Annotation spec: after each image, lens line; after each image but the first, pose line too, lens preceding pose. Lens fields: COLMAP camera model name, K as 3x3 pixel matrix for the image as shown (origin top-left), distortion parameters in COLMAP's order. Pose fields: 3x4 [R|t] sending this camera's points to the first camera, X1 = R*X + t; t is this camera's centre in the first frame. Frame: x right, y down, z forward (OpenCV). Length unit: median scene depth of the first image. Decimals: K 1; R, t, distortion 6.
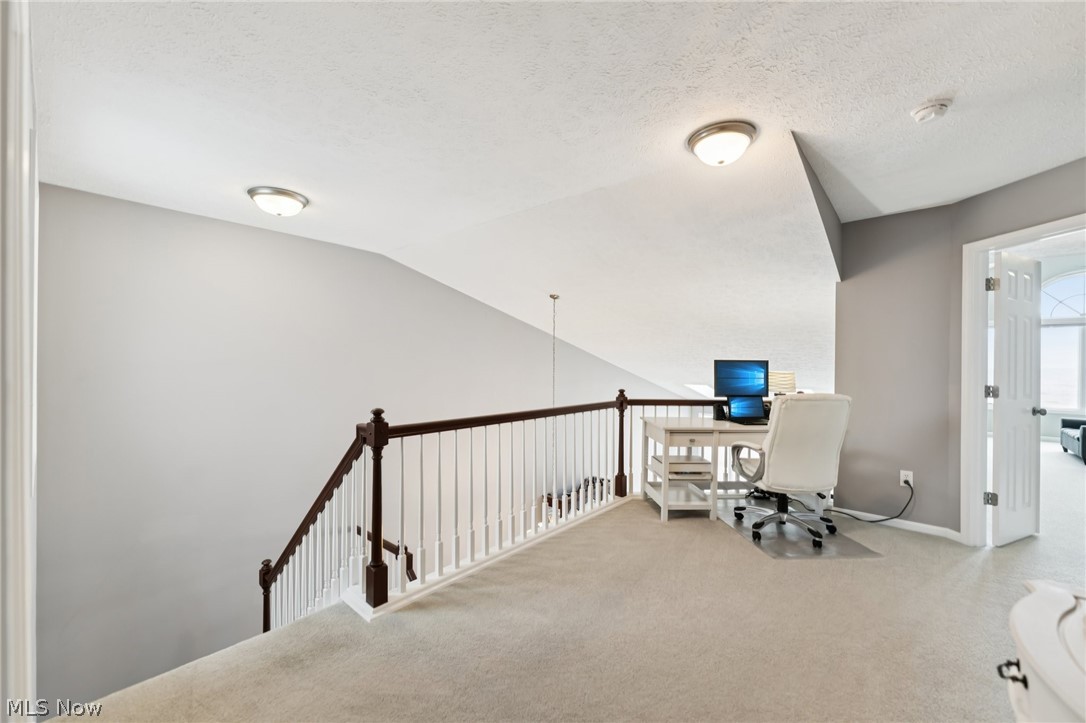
lens RADIAL K [[434.8, 0, 541.8], [0, 434.8, 363.2], [0, 0, 1]] dist [-0.000922, 0.000706]
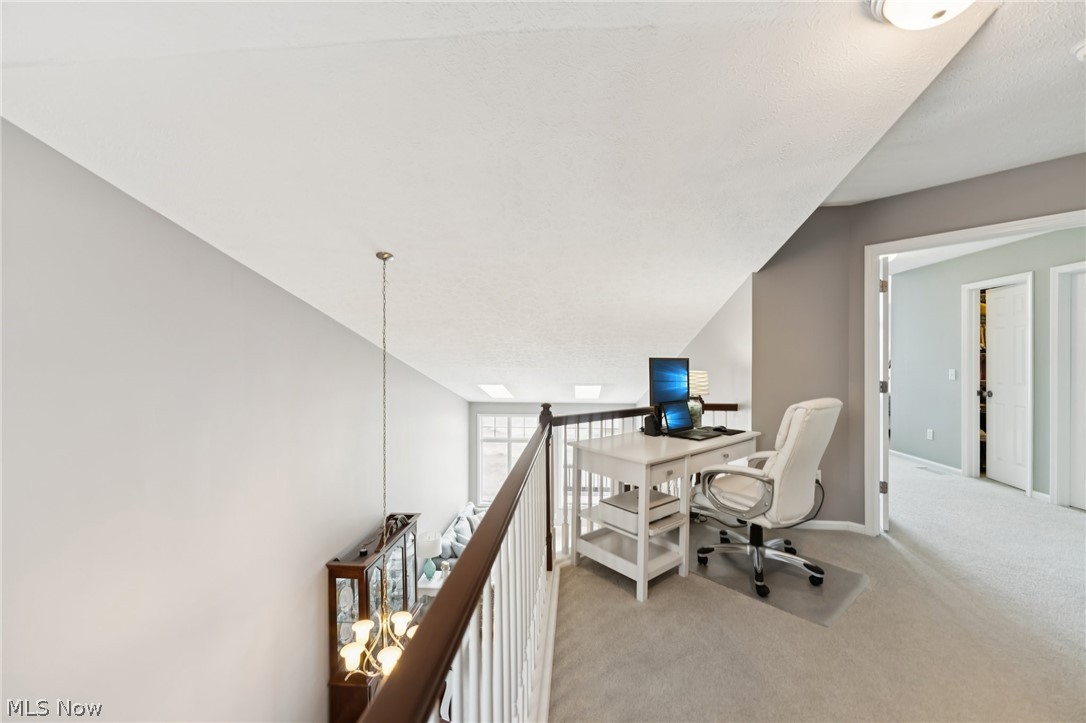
lens RADIAL K [[434.8, 0, 570.4], [0, 434.8, 370.2], [0, 0, 1]] dist [-0.000922, 0.000706]
pose [[0.810274, -0.014992, 0.585859, -0.169034], [0.003362, 0.999775, 0.020935, -0.001604], [-0.586042, -0.014994, 0.810142, 0.473031]]
